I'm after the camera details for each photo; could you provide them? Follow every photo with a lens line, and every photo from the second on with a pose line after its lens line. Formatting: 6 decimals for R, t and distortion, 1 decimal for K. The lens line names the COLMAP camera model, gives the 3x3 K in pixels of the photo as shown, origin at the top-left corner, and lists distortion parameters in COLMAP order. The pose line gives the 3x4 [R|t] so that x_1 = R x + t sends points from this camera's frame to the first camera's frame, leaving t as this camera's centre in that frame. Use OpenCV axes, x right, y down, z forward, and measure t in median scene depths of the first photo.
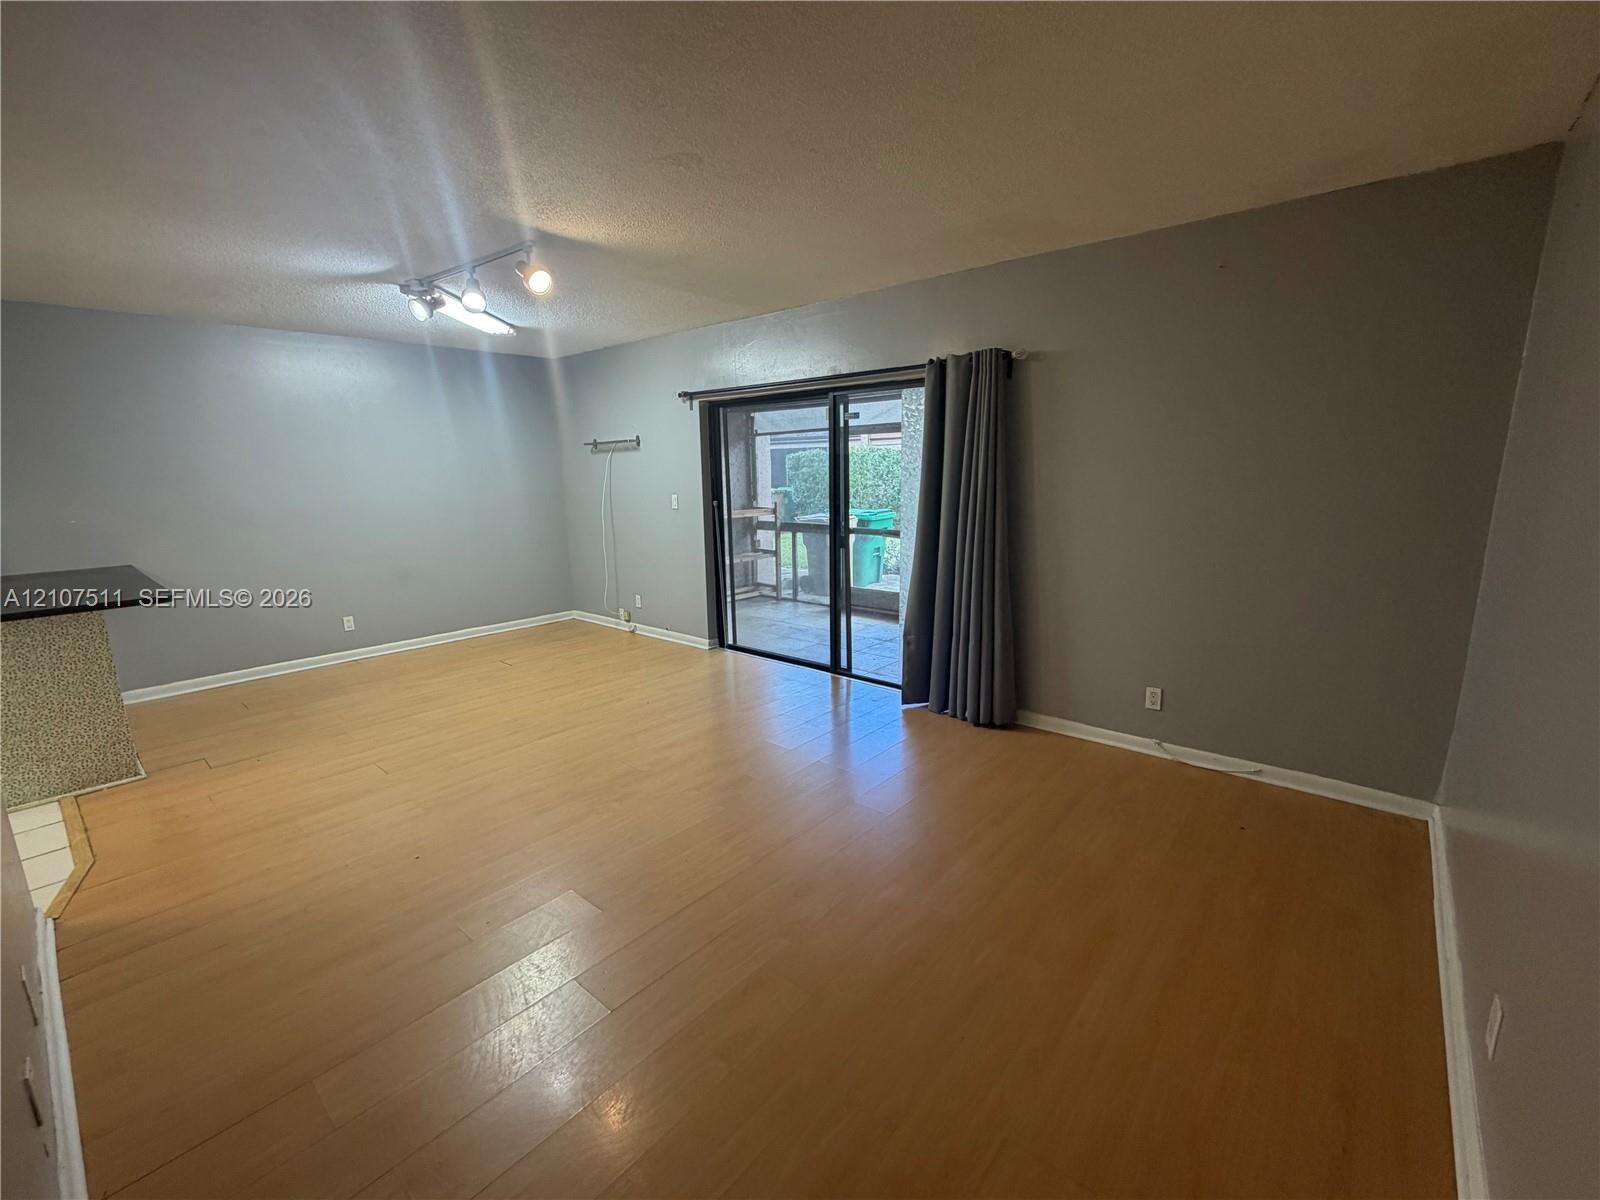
lens RADIAL K [[682.1, 0, 805.1], [0, 682.1, 604.8], [0, 0, 1]] dist [0.000660, -0.000689]
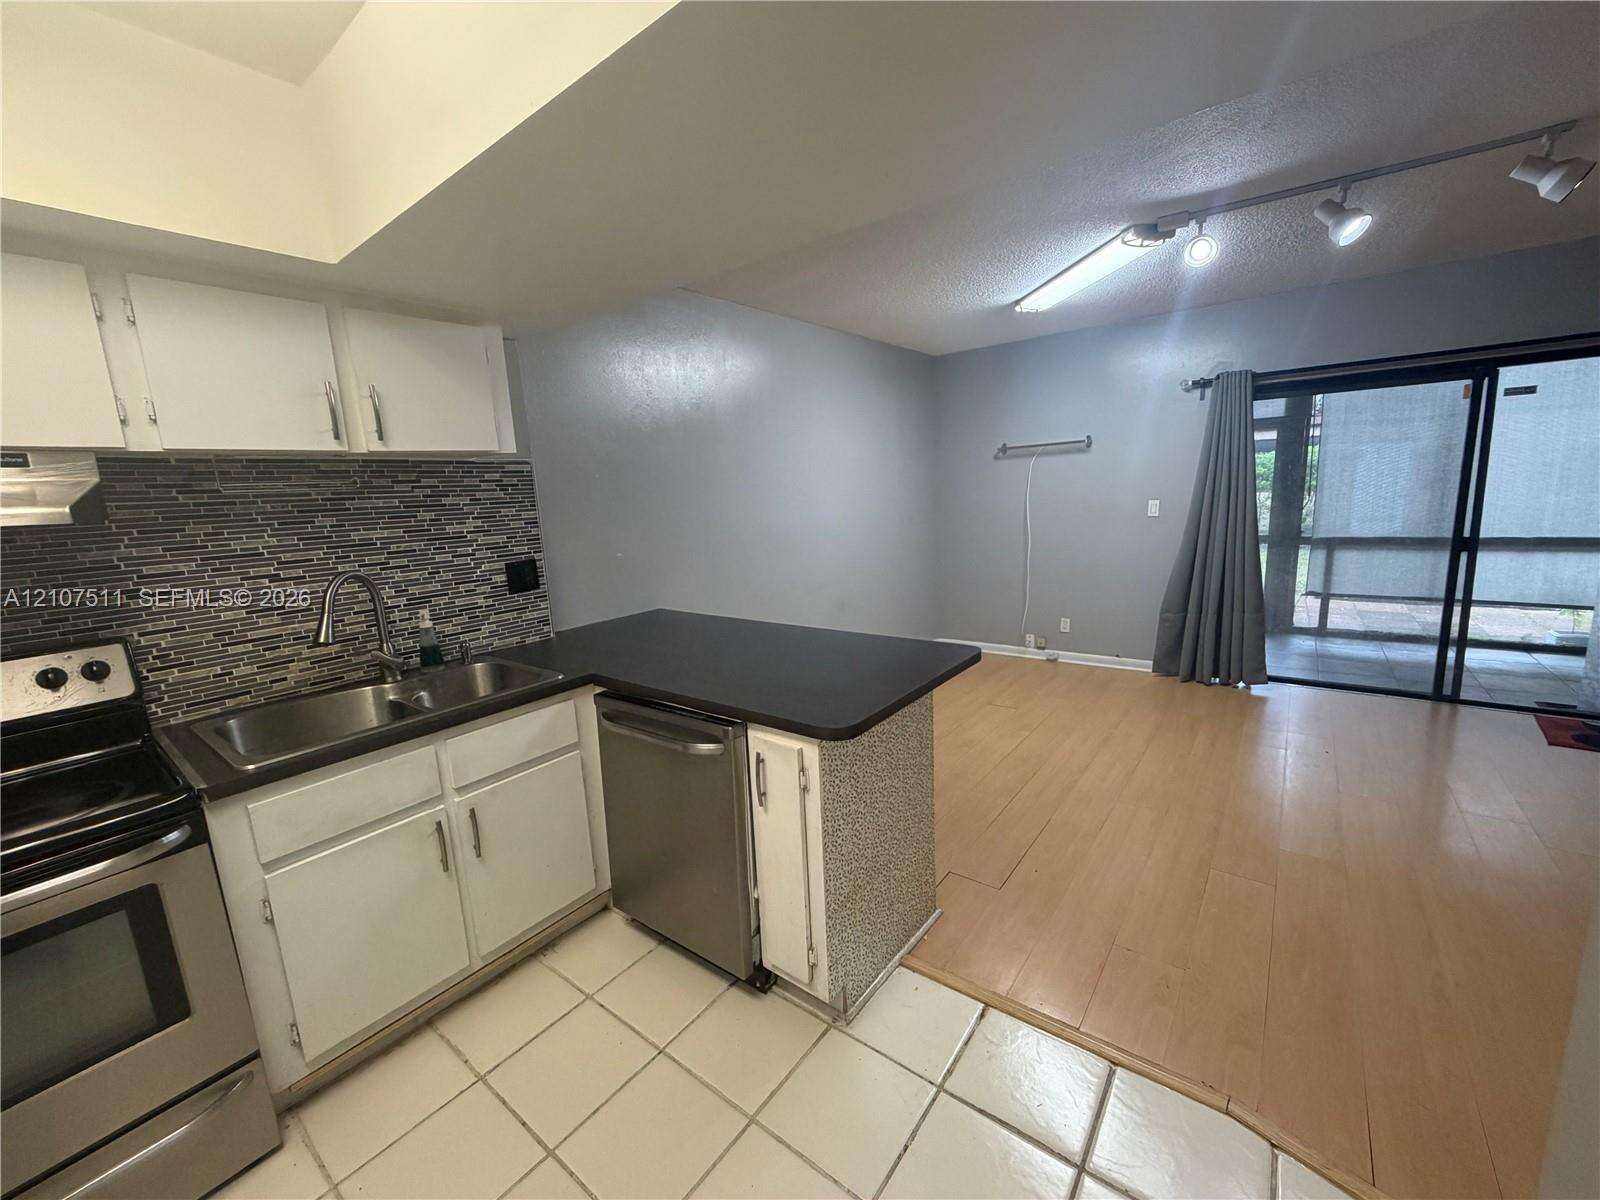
lens RADIAL K [[638.3, 0, 805.2], [0, 638.3, 597.8], [0, 0, 1]] dist [0.002991, 0.000286]
pose [[0.998412, -0.042134, 0.037387, -0.751263], [0.043439, 0.998450, -0.034792, -0.032512], [-0.035863, 0.036361, 0.998695, 0.236348]]
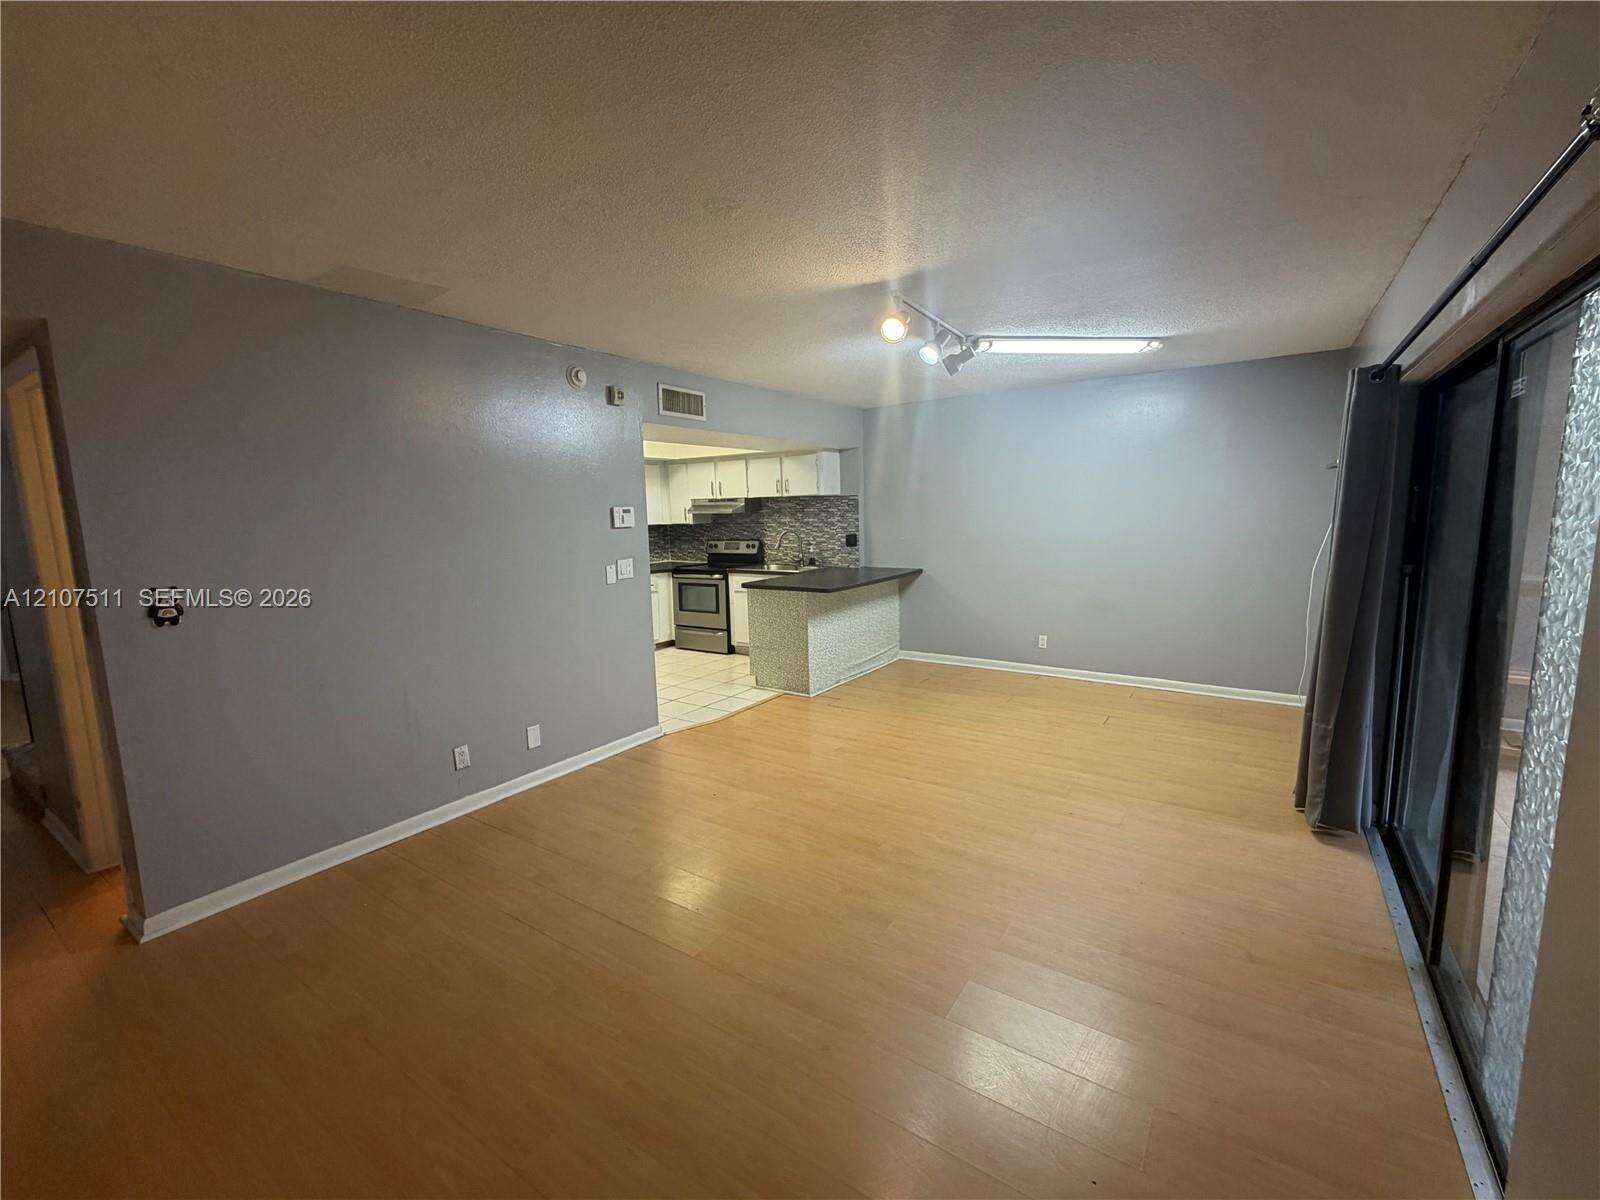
lens RADIAL K [[682.1, 0, 809.4], [0, 682.1, 599.3], [0, 0, 1]] dist [0.000660, -0.000689]
pose [[0.120329, 0.145460, -0.982020, 0.393406], [-0.184728, 0.975211, 0.121816, -0.113301], [0.975396, 0.166749, 0.144216, 0.491794]]
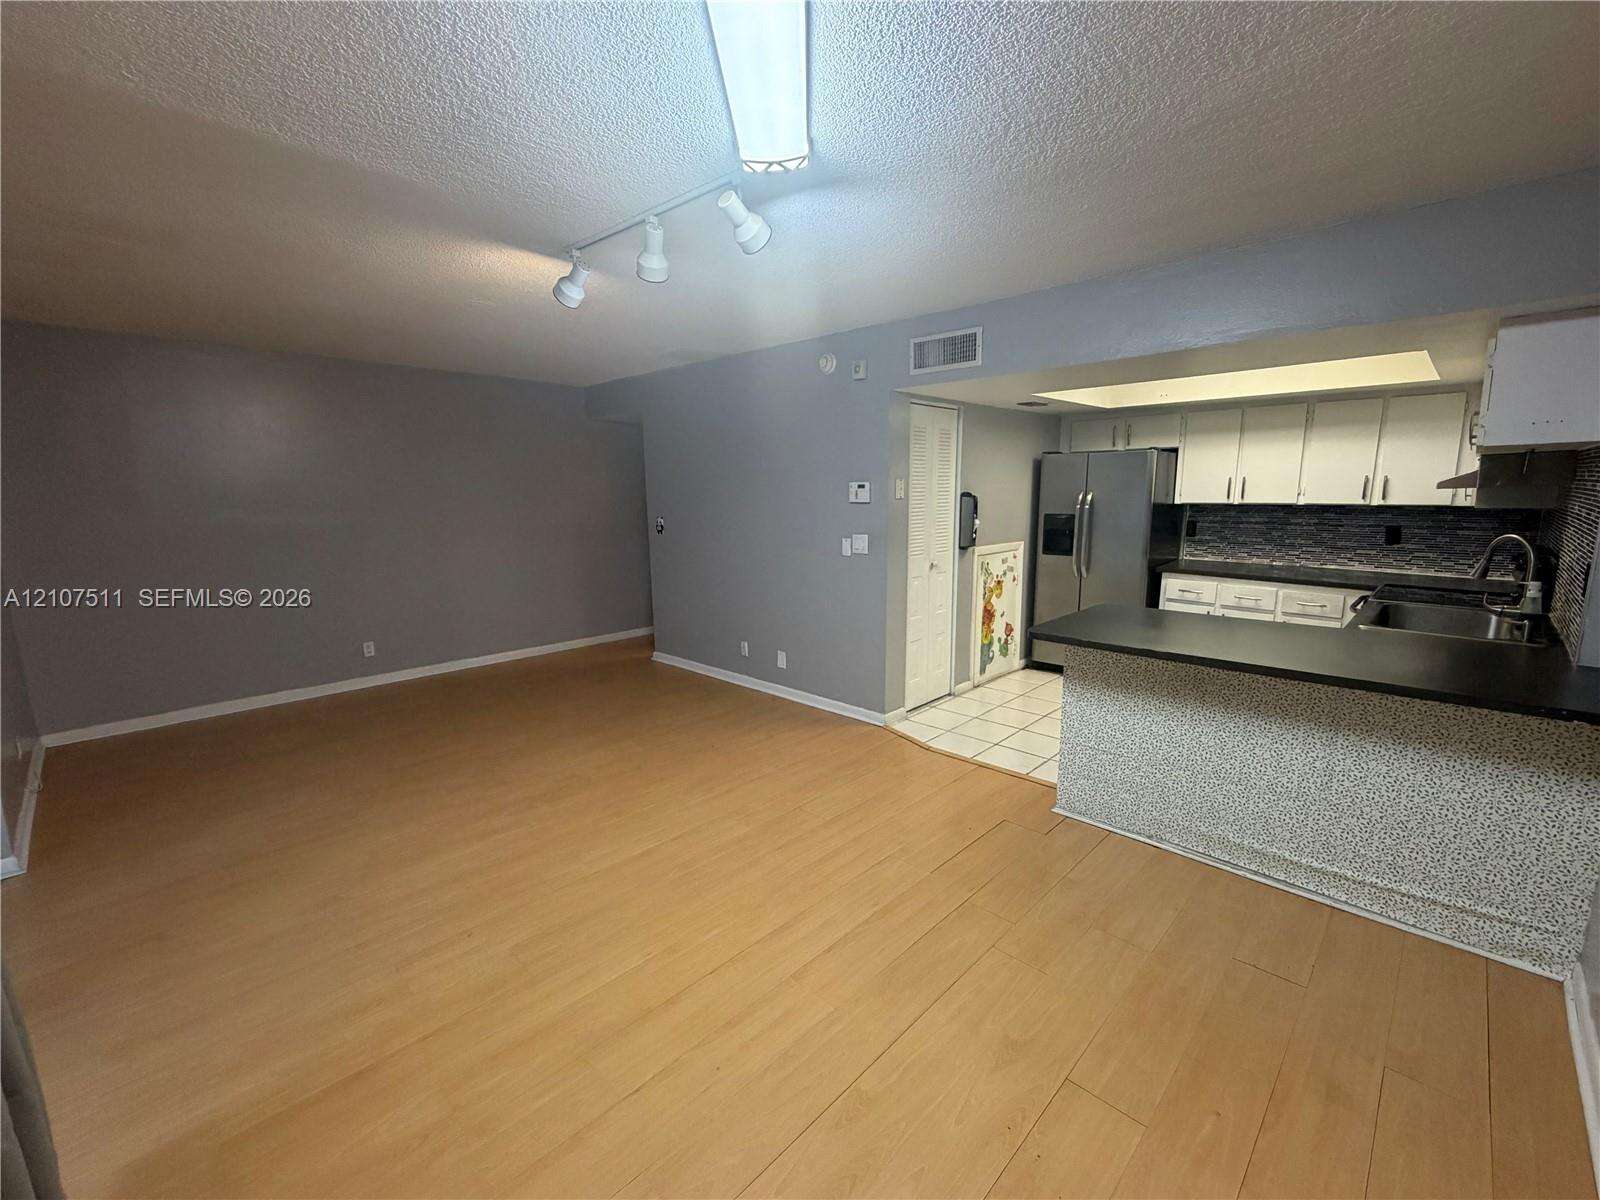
lens RADIAL K [[682.1, 0, 794.9], [0, 682.1, 597.2], [0, 0, 1]] dist [0.000660, -0.000689]
pose [[-0.996775, 0.014770, 0.078876, -0.465297], [0.042098, 0.933050, 0.357275, -0.251210], [-0.068318, 0.359443, -0.930663, 1.211986]]
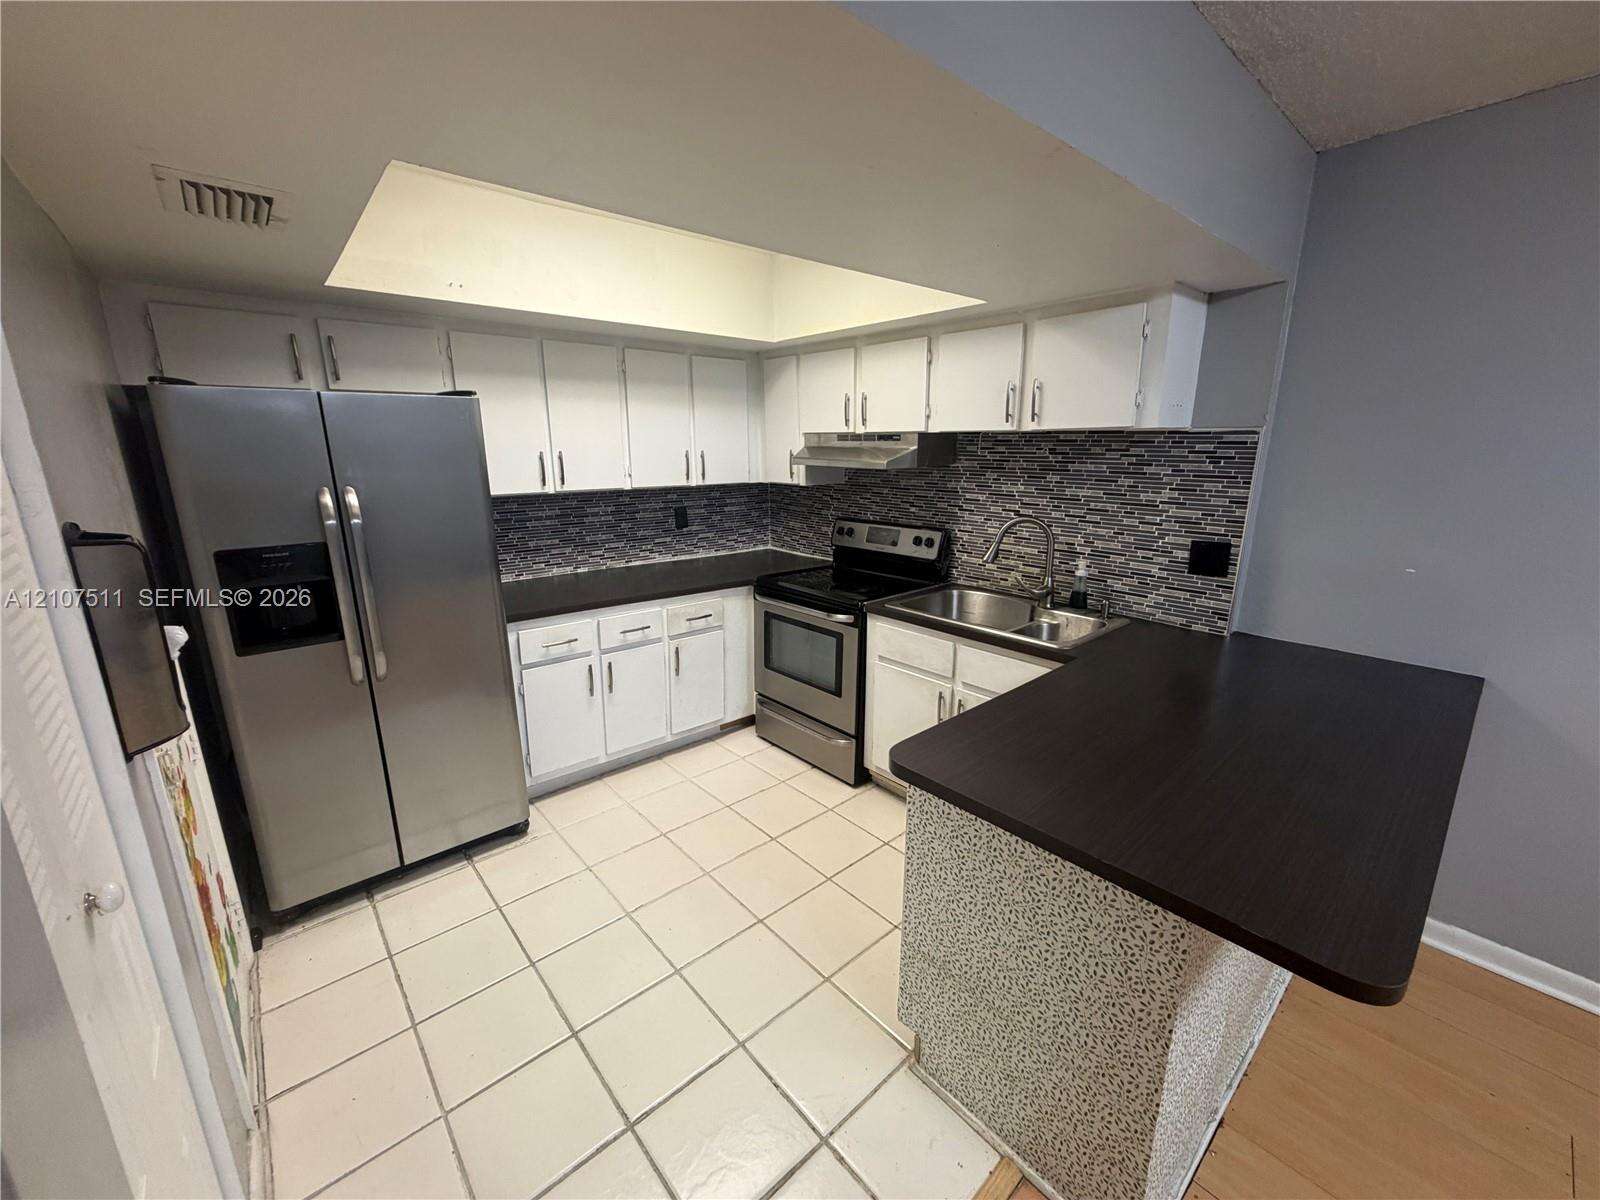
lens RADIAL K [[638.3, 0, 799.0], [0, 638.3, 600.8], [0, 0, 1]] dist [0.002991, 0.000286]
pose [[-0.142002, 0.255152, -0.956417, -0.462153], [-0.200394, 0.938791, 0.280203, -0.118710], [0.969370, 0.231449, -0.082179, 0.508181]]
